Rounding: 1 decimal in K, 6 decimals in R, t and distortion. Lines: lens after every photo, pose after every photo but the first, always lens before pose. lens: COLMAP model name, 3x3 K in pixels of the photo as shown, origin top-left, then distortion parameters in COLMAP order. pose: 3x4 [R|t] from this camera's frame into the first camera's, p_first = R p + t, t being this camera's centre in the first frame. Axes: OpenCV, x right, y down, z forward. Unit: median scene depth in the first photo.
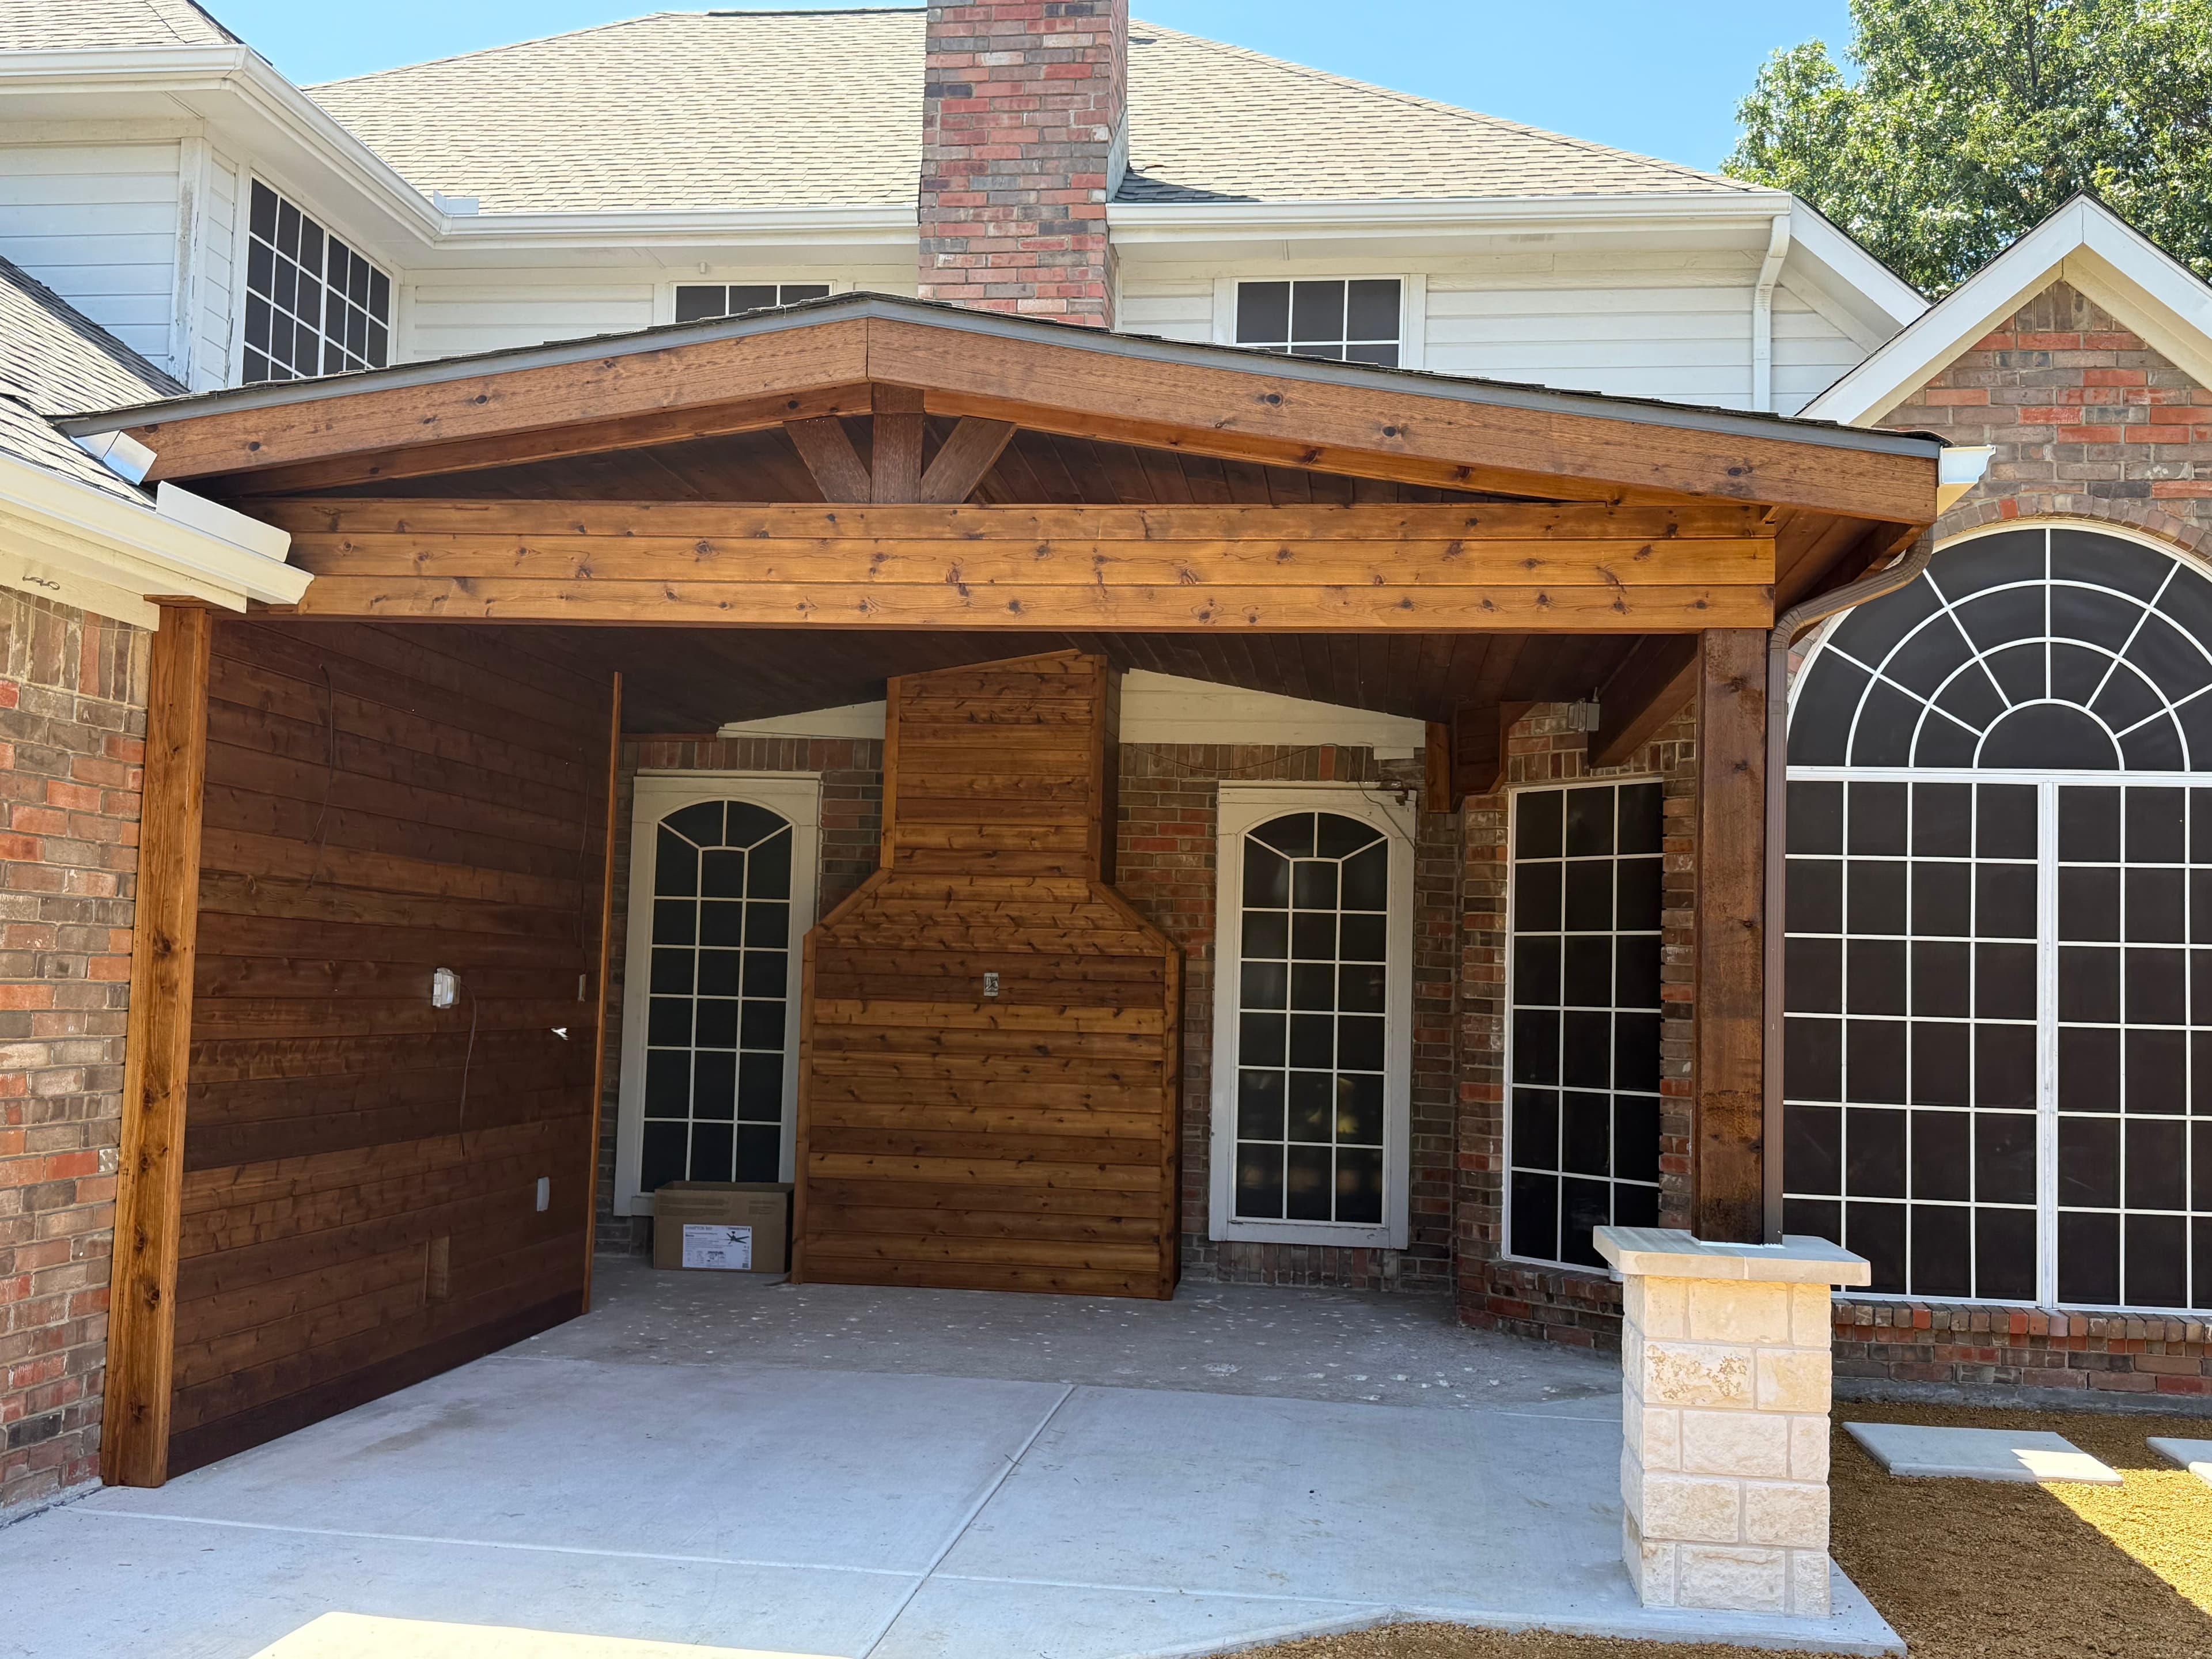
lens RADIAL K [[1956.1, 0, 1107.1], [0, 1956.1, 892.3], [0, 0, 1]] dist [0.008309, 0.001192]
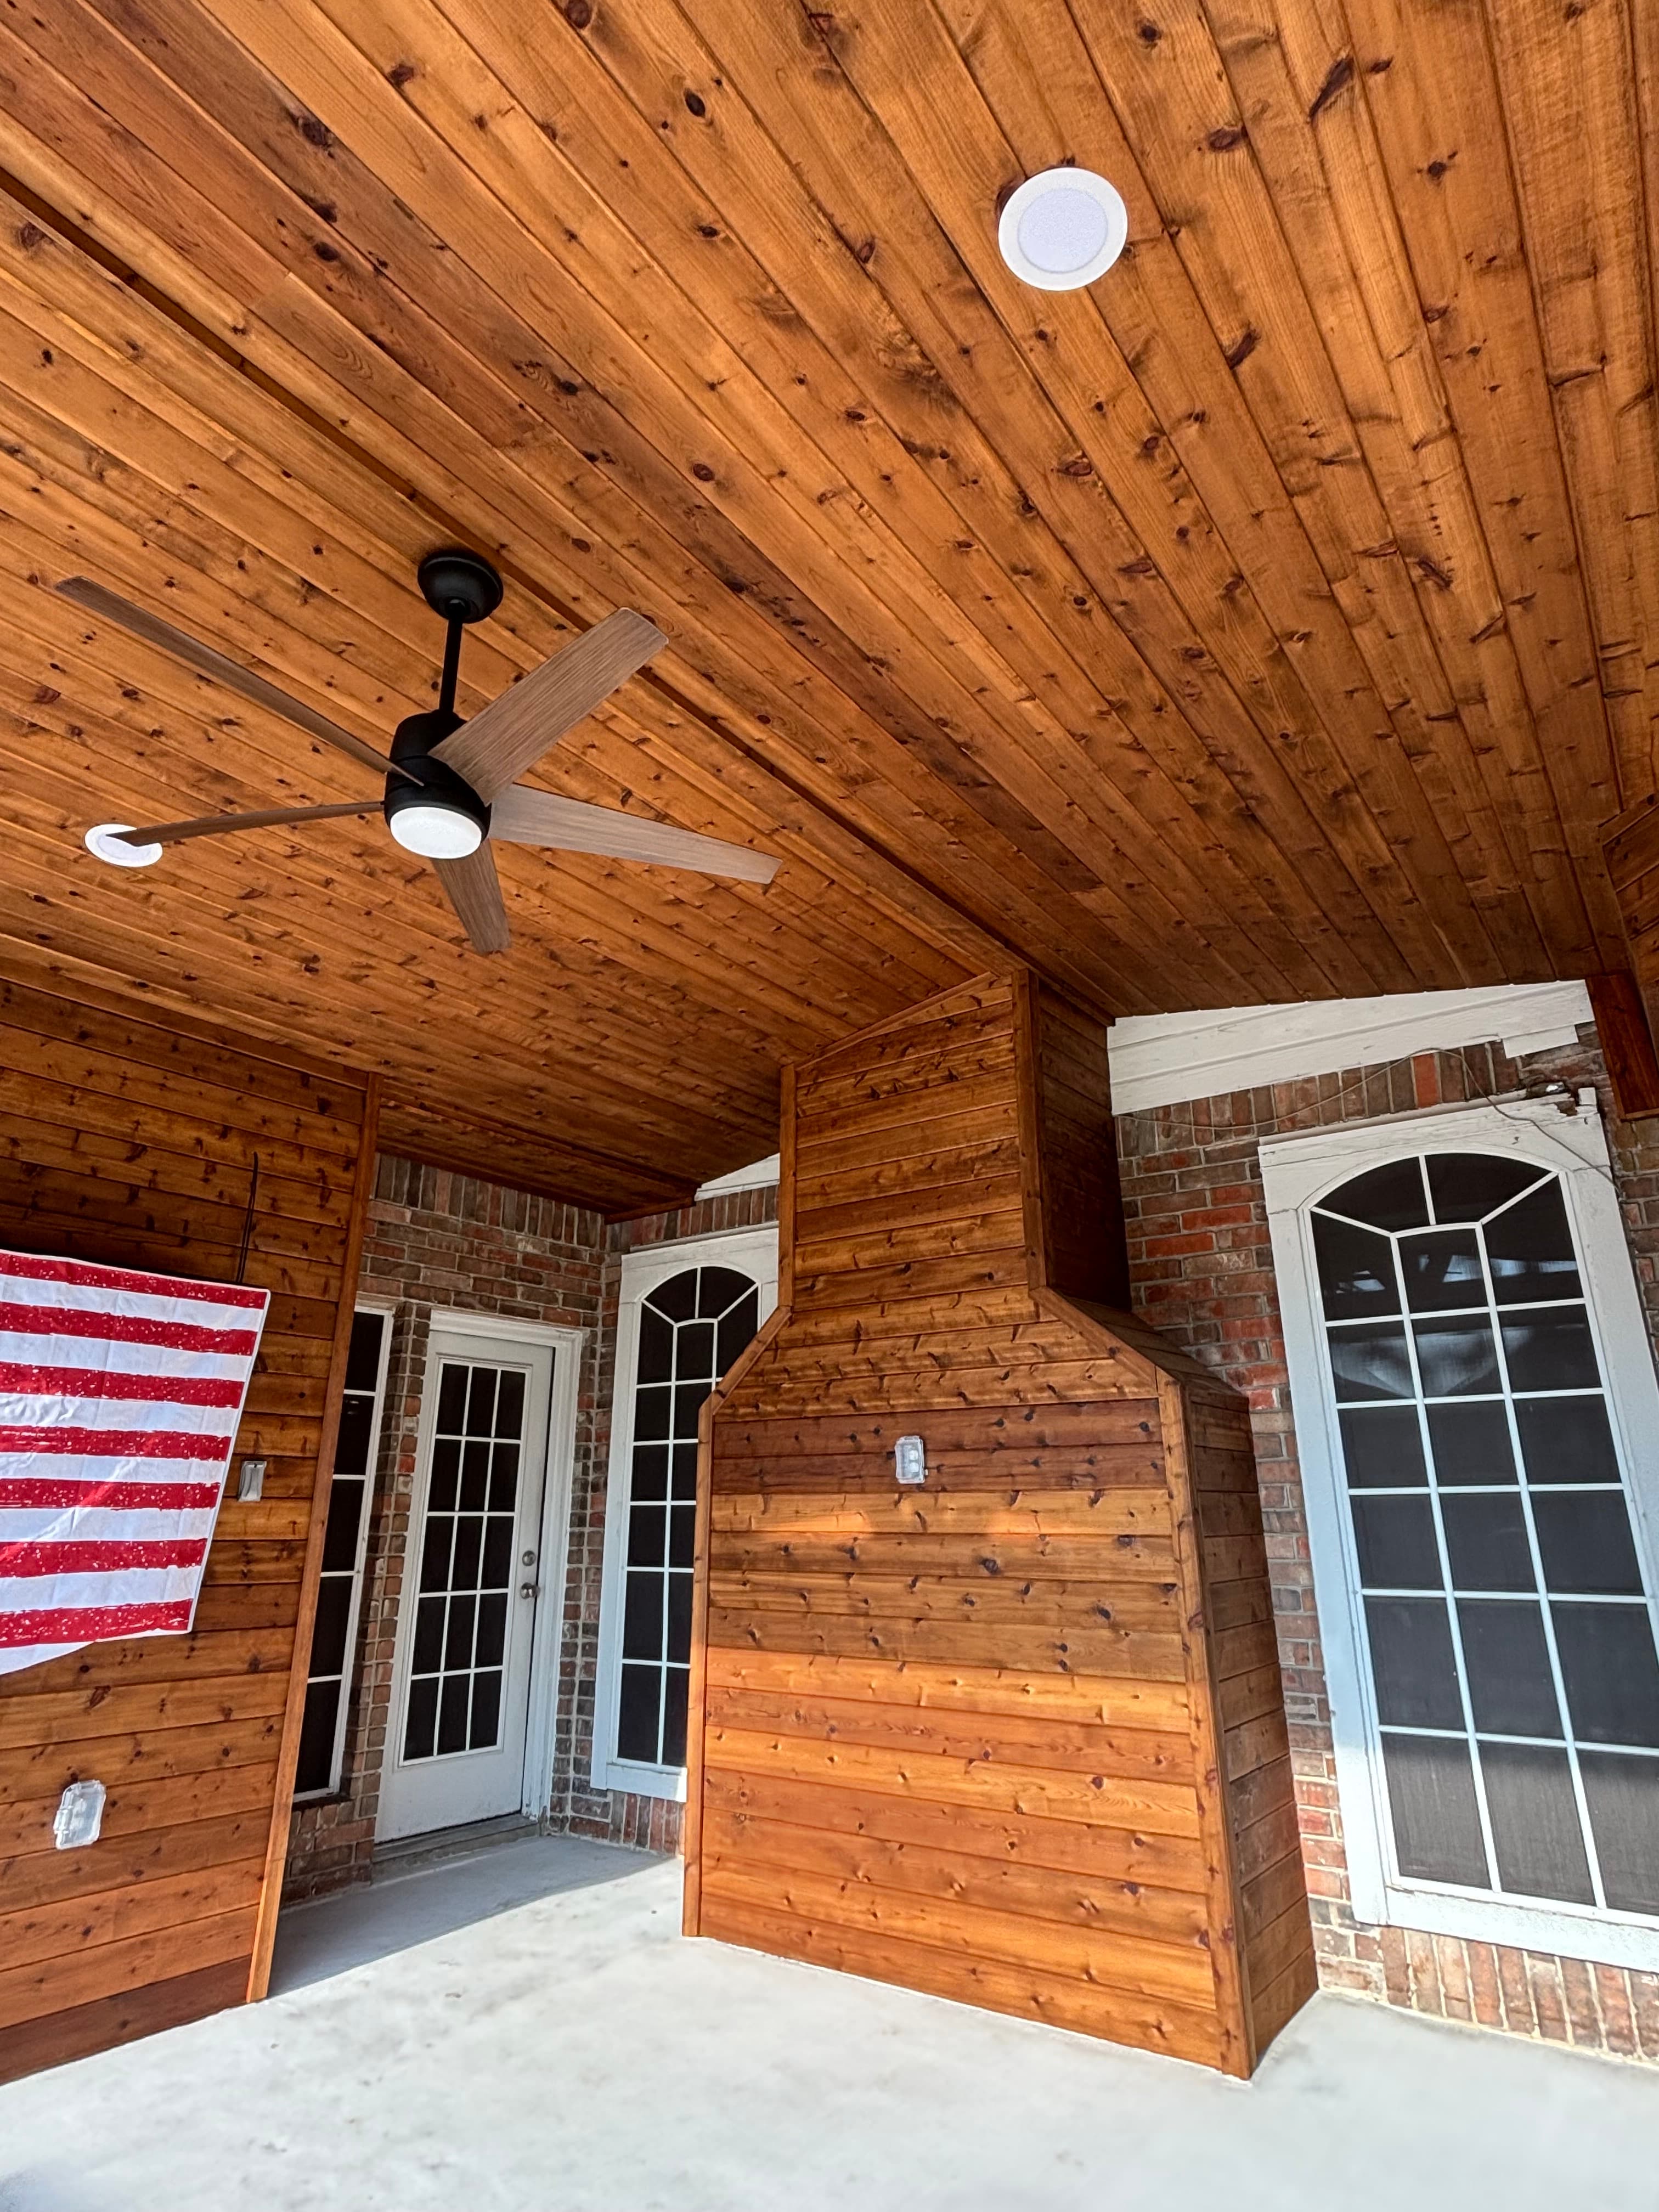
lens RADIAL K [[1175.2, 0, 829.5], [0, 1175.2, 1106.0], [0, 0, 1]] dist [0.026392, -0.054156]
pose [[0.878092, -0.184545, -0.441472, 0.115480], [0.049640, 0.952788, -0.299551, 0.050296], [0.475910, 0.241119, 0.845796, 0.612951]]
